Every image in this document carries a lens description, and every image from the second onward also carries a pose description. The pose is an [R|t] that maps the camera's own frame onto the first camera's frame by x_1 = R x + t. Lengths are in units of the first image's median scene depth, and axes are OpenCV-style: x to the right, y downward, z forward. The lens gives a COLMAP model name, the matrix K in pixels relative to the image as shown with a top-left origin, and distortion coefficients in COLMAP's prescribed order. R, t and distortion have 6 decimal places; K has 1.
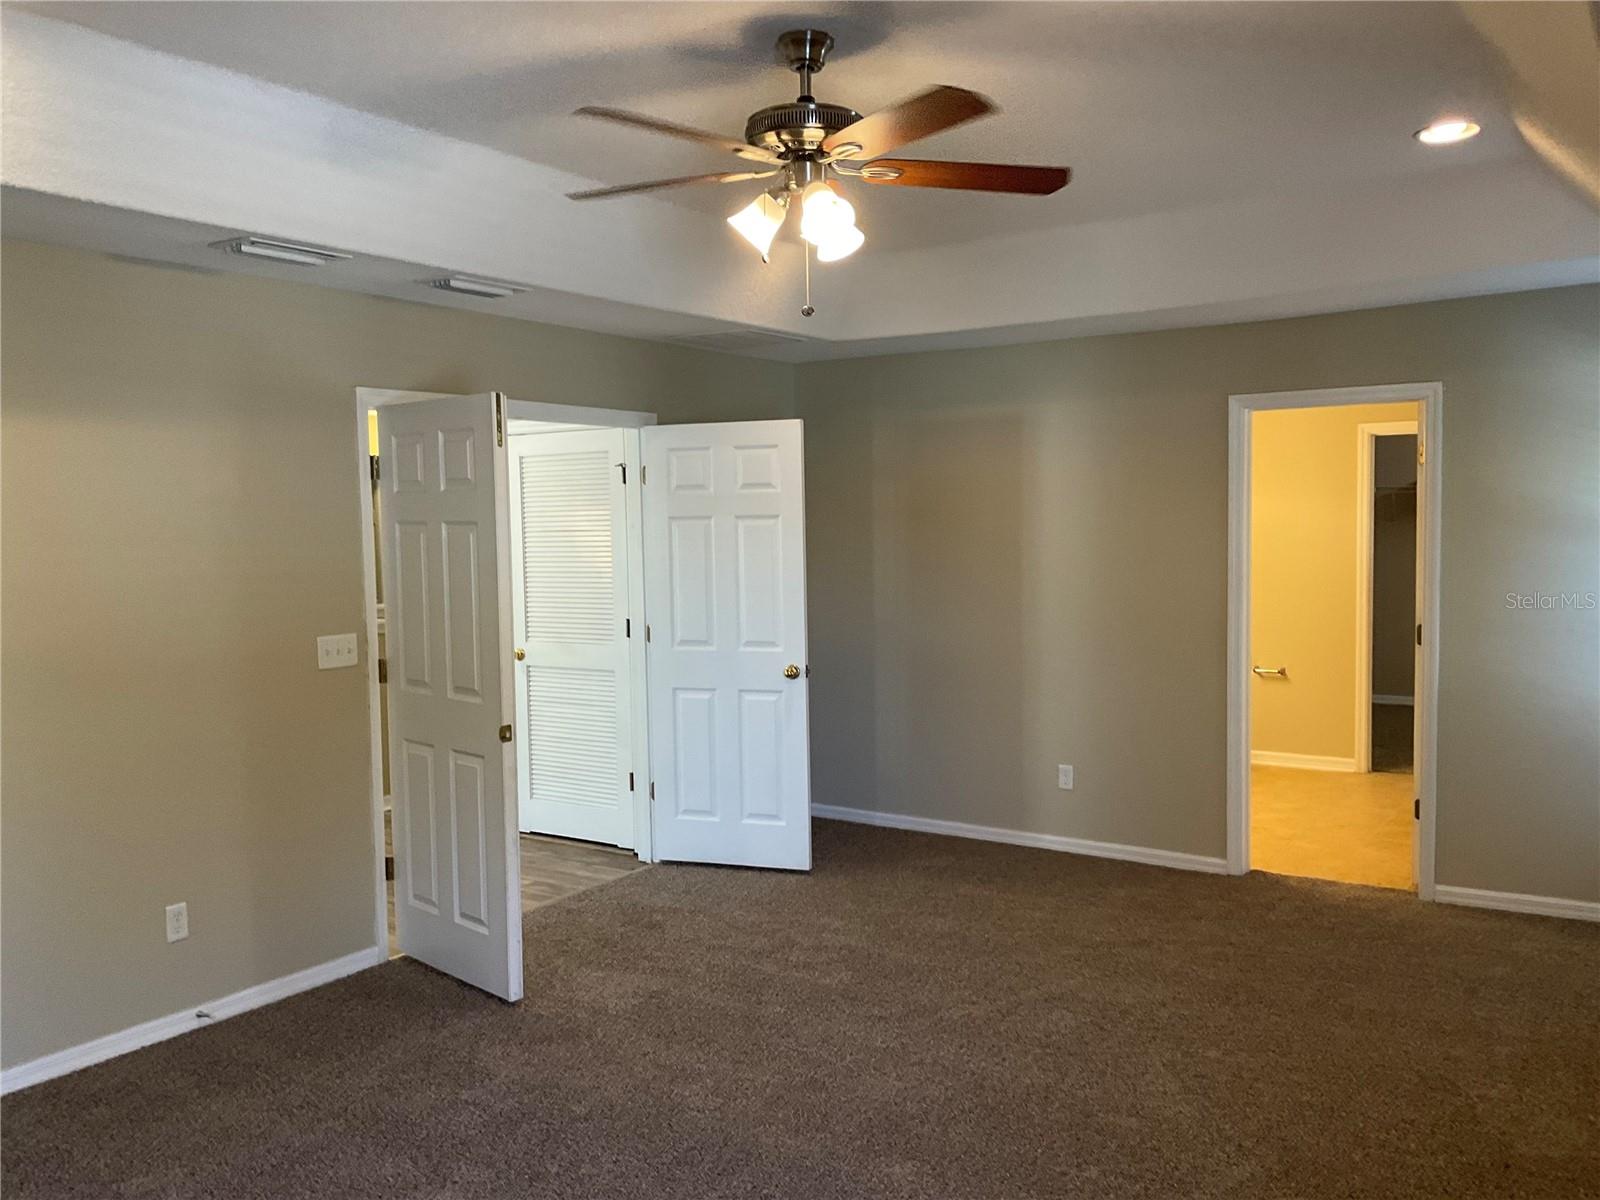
lens RADIAL K [[1306.6, 0, 807.9], [0, 1306.6, 597.0], [0, 0, 1]] dist [0.064703, -0.137366]
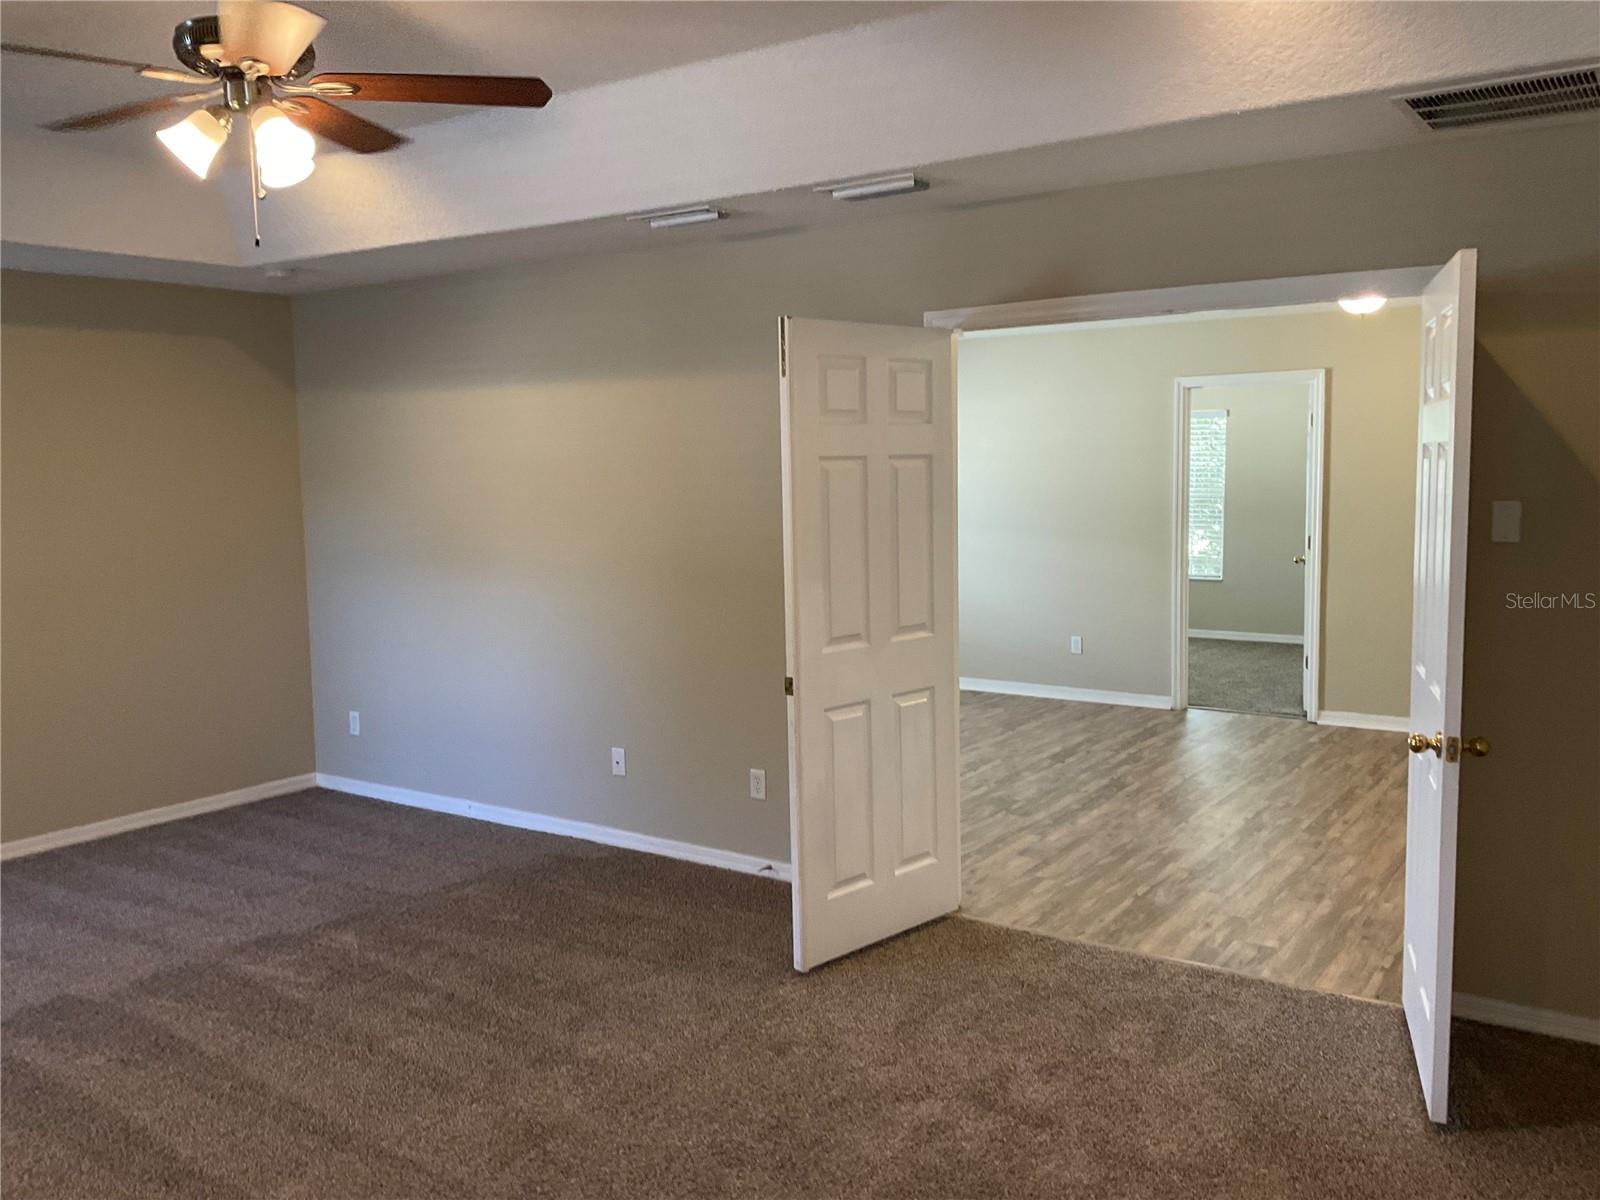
lens RADIAL K [[1306.6, 0, 810.7], [0, 1306.6, 602.7], [0, 0, 1]] dist [0.064703, -0.137366]
pose [[-0.002167, 0.123222, -0.992377, 0.684449], [-0.049296, 0.991159, 0.123178, -0.069939], [0.998782, 0.049187, 0.003927, 1.006895]]
